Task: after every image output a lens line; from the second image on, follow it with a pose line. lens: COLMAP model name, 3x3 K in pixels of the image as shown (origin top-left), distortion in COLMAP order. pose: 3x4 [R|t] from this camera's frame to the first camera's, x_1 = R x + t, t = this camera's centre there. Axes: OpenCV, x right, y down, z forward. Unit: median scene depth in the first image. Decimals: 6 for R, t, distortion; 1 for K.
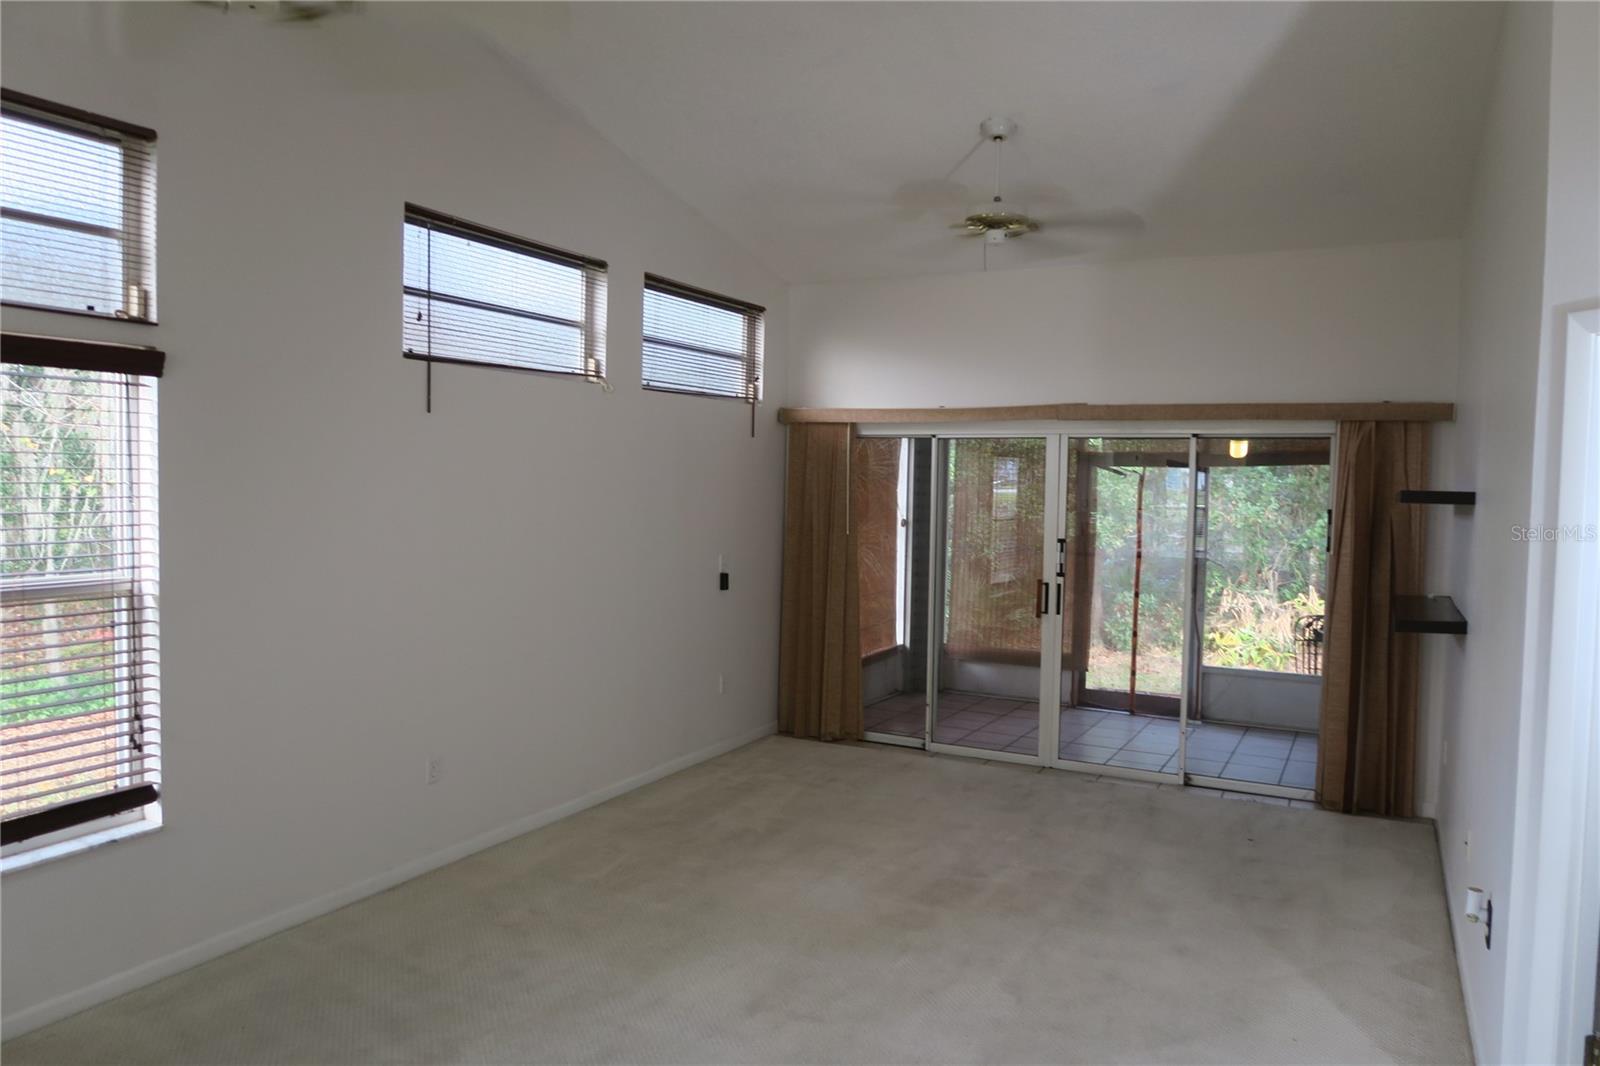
lens RADIAL K [[1110.7, 0, 804.1], [0, 1110.7, 533.5], [0, 0, 1]] dist [-0.017339, 0.002020]
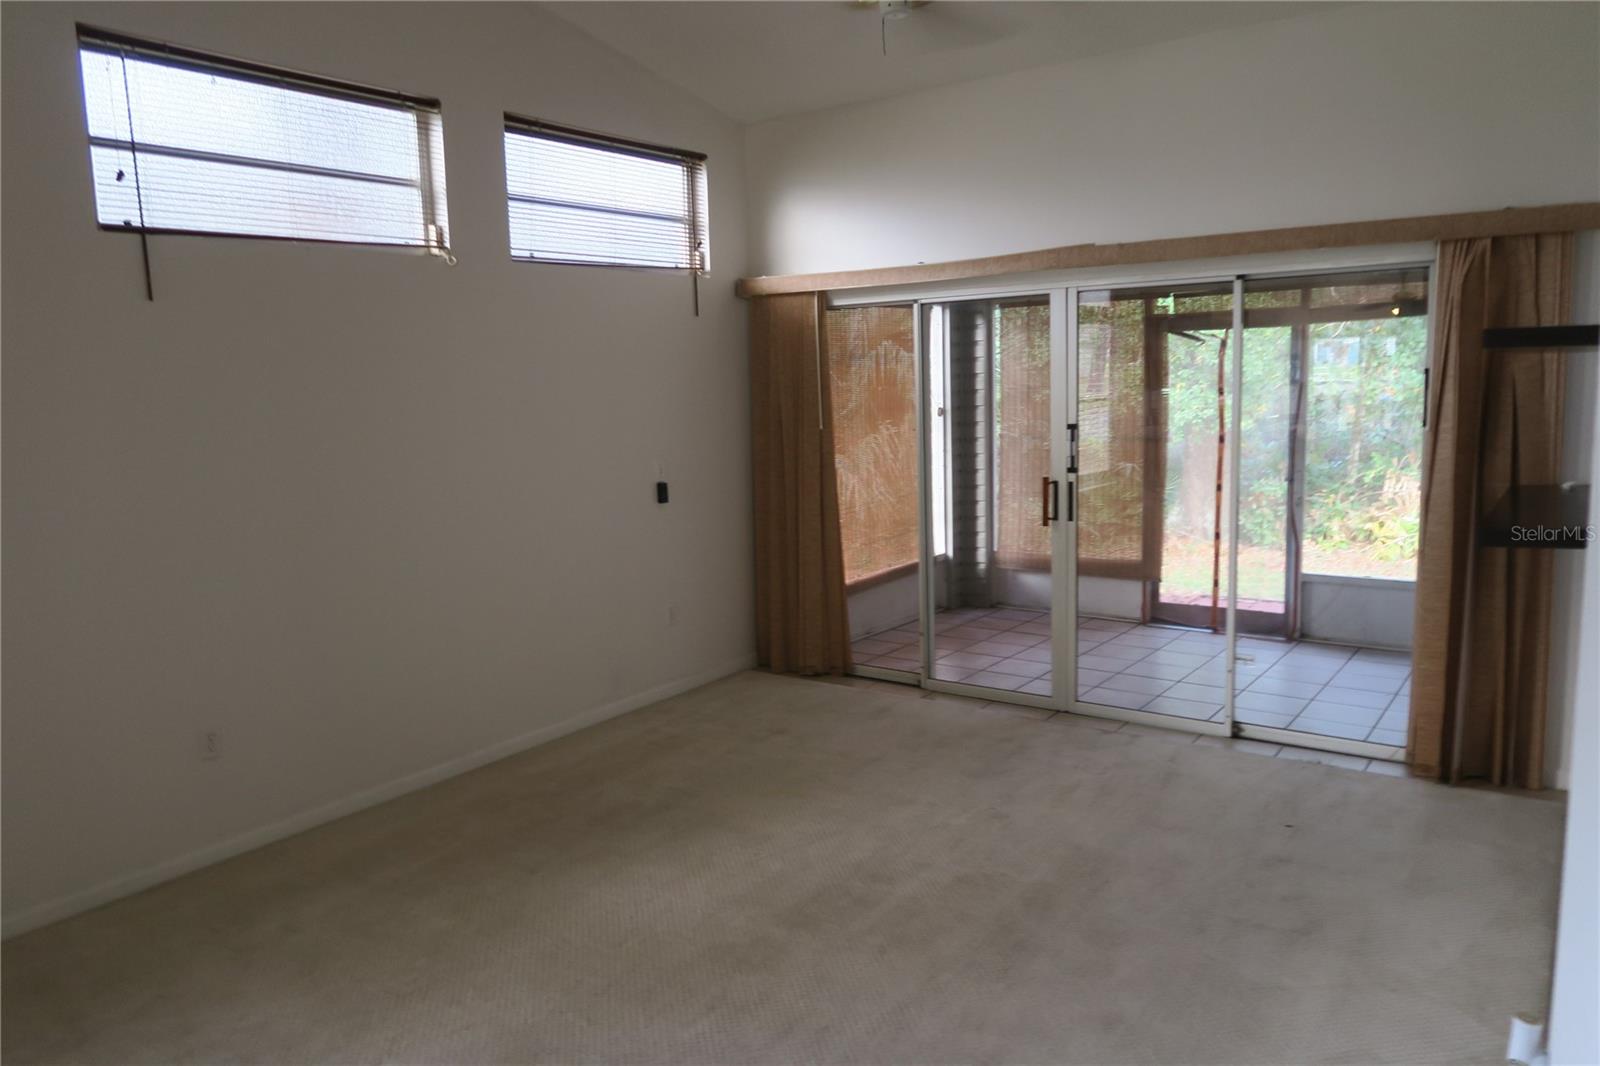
lens RADIAL K [[1076.3, 0, 837.7], [0, 1076.3, 531.8], [0, 0, 1]] dist [-0.019384, 0.001935]
pose [[0.987546, -0.027592, -0.154890, 0.188804], [0.042195, 0.994883, 0.091799, 0.003899], [0.151565, -0.097191, 0.983657, 0.231806]]
